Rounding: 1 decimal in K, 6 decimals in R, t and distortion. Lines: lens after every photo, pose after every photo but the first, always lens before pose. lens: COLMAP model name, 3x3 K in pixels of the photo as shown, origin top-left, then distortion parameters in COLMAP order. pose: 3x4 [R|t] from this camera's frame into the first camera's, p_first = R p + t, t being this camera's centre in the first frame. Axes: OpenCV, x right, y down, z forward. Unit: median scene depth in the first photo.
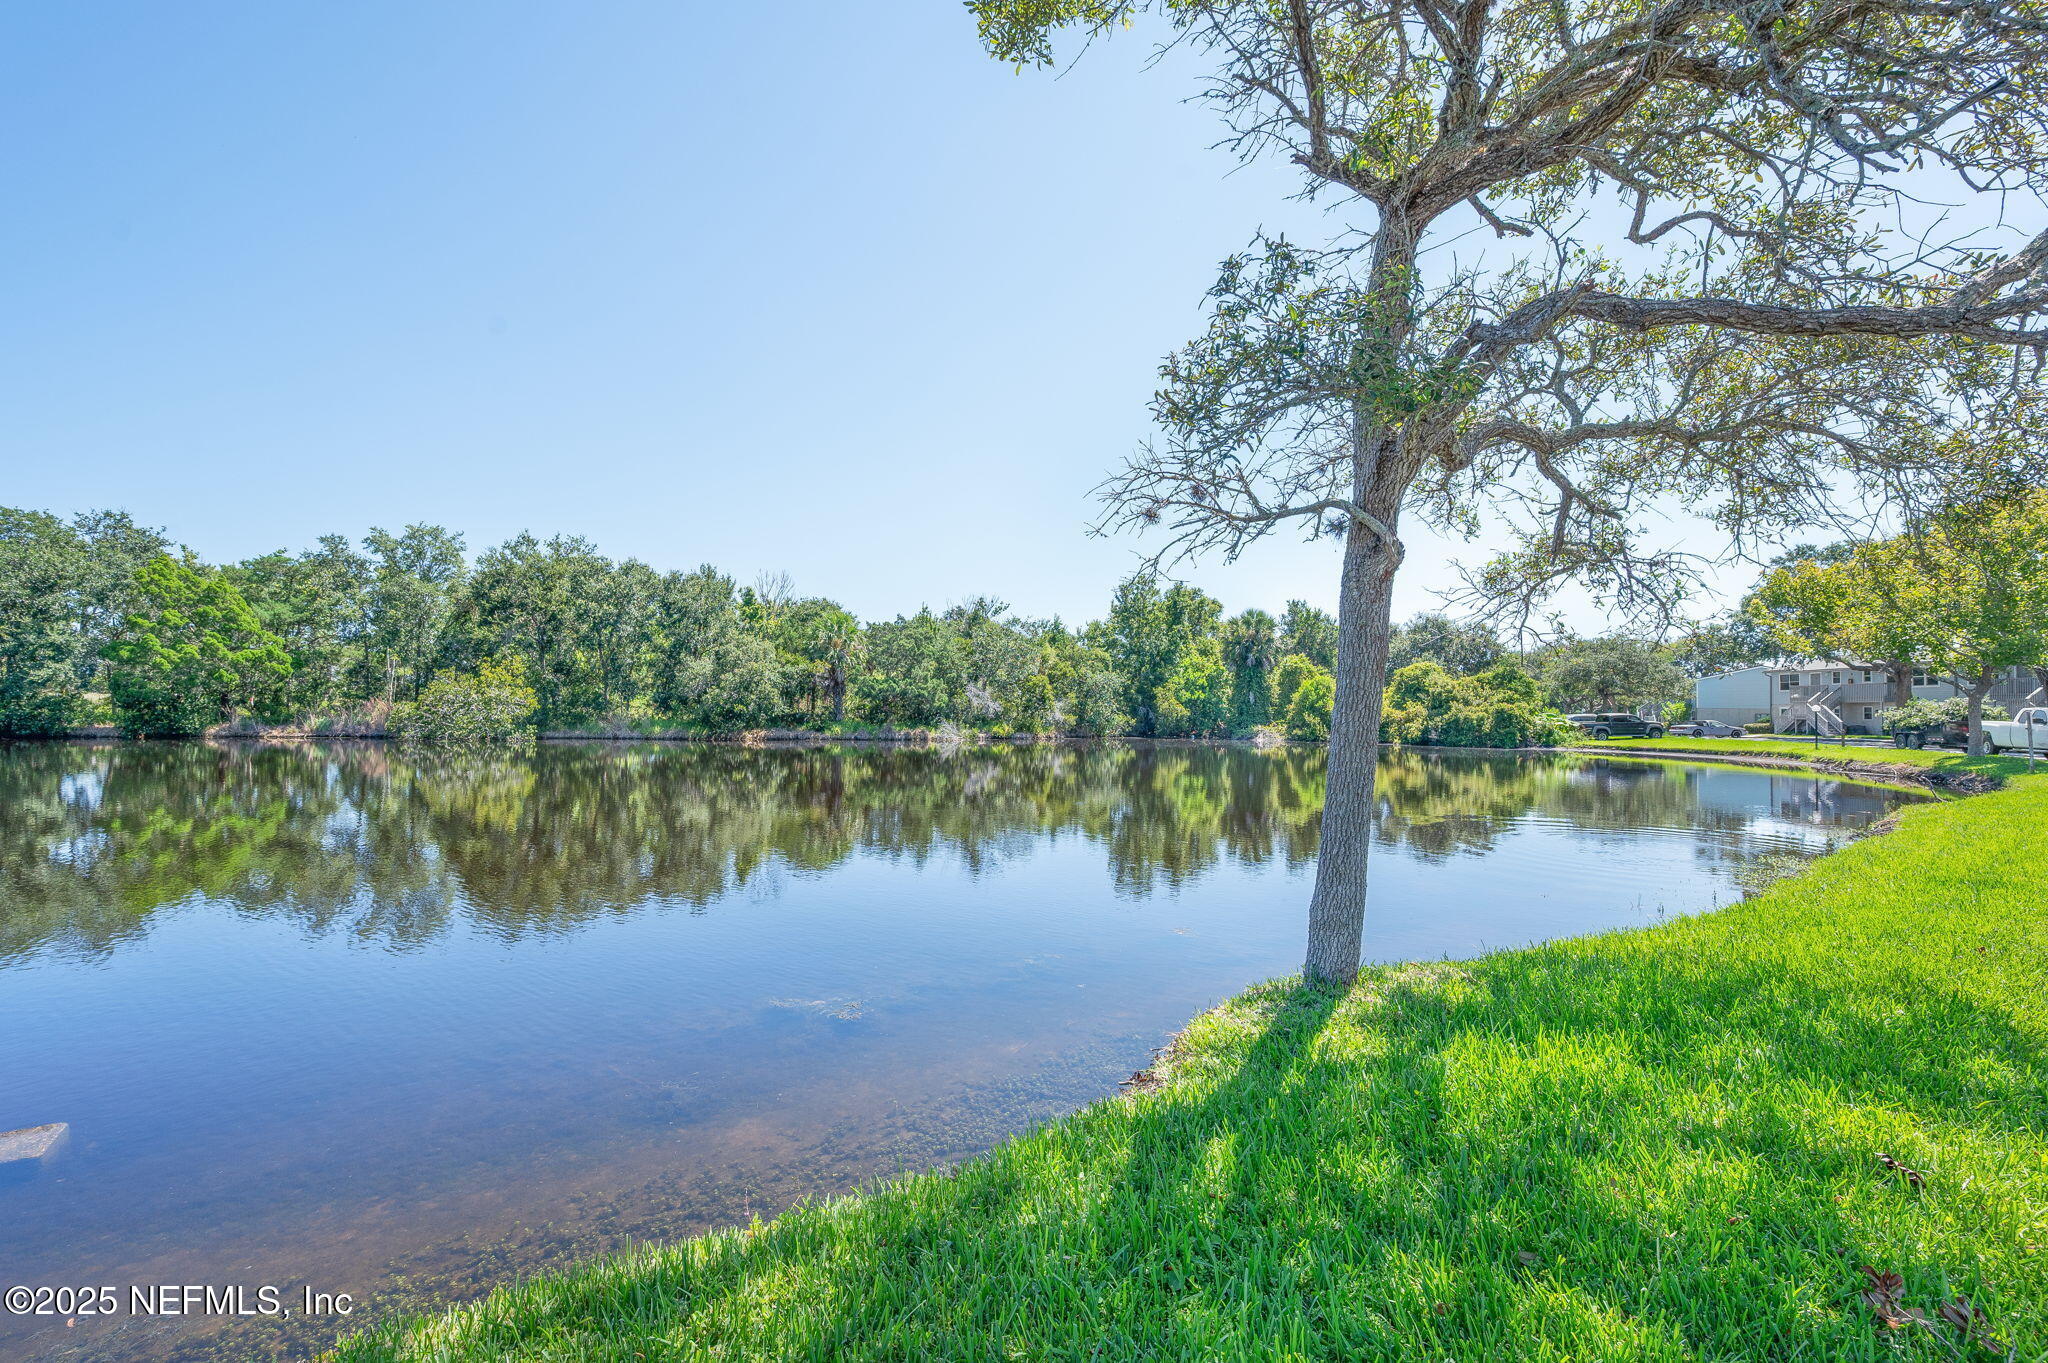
lens RADIAL K [[897.0, 0, 1056.8], [0, 897.0, 701.7], [0, 0, 1]] dist [0.000066, -0.000497]
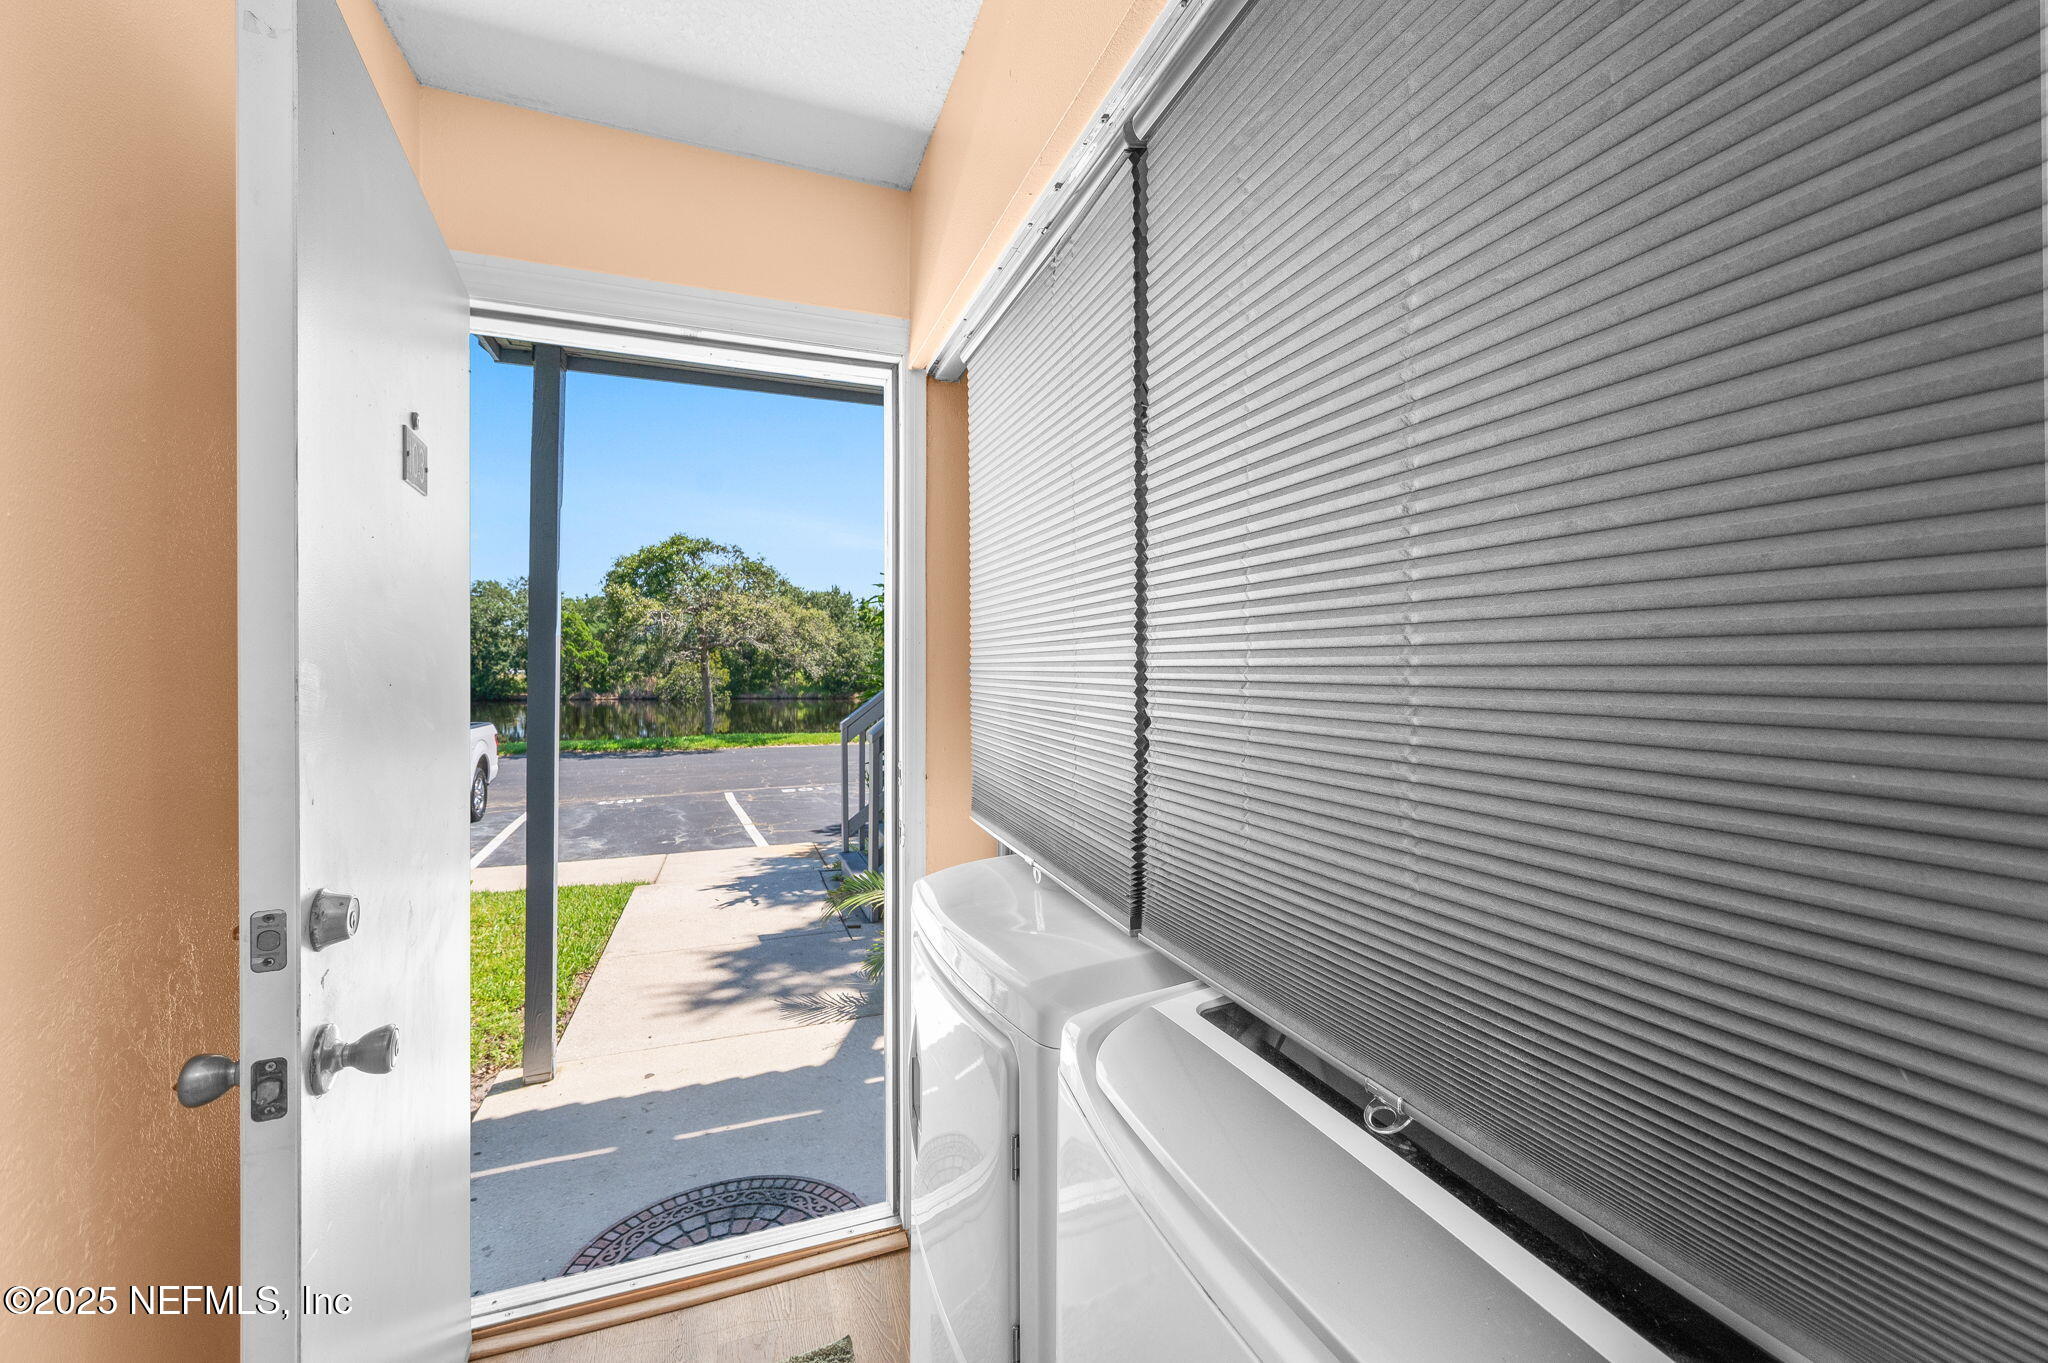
lens RADIAL K [[820.7, 0, 1018.5], [0, 820.7, 672.9], [0, 0, 1]] dist [-0.001605, -0.000029]
pose [[0.965031, -0.017479, -0.261552, 0.342710], [0.020108, 0.999771, 0.007379, -0.008361], [0.261363, -0.012380, 0.965161, -0.342234]]
